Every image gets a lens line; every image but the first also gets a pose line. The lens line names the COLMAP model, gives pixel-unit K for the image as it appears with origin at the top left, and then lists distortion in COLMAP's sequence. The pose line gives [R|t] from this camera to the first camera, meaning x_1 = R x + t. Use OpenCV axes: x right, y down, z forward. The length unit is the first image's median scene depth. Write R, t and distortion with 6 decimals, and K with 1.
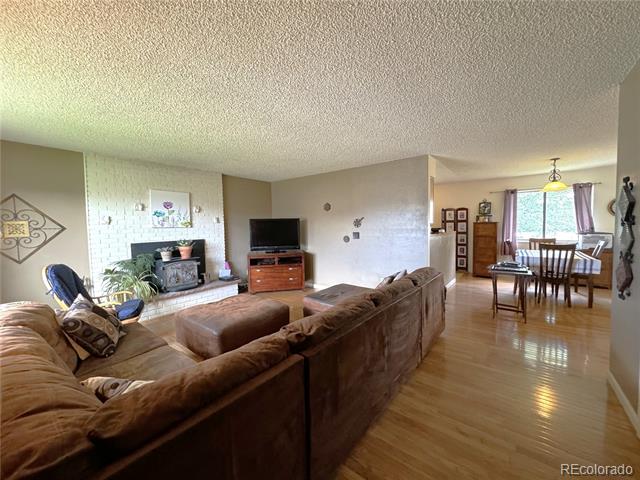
lens RADIAL K [[257.9, 0, 319.2], [0, 257.9, 239.7], [0, 0, 1]] dist [0.003334, 0.000122]
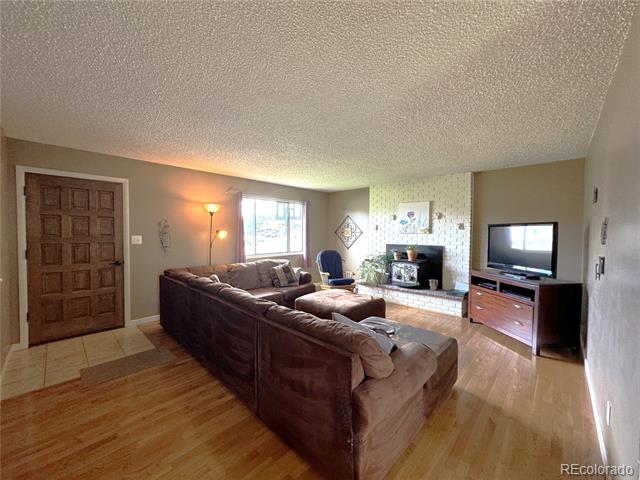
lens RADIAL K [[257.9, 0, 319.1], [0, 257.9, 239.2], [0, 0, 1]] dist [0.003334, 0.000122]
pose [[-0.090970, 0.047133, -0.994738, 0.678004], [-0.058961, 0.996872, 0.052626, -0.060711], [0.994107, 0.063438, -0.087906, 0.736139]]
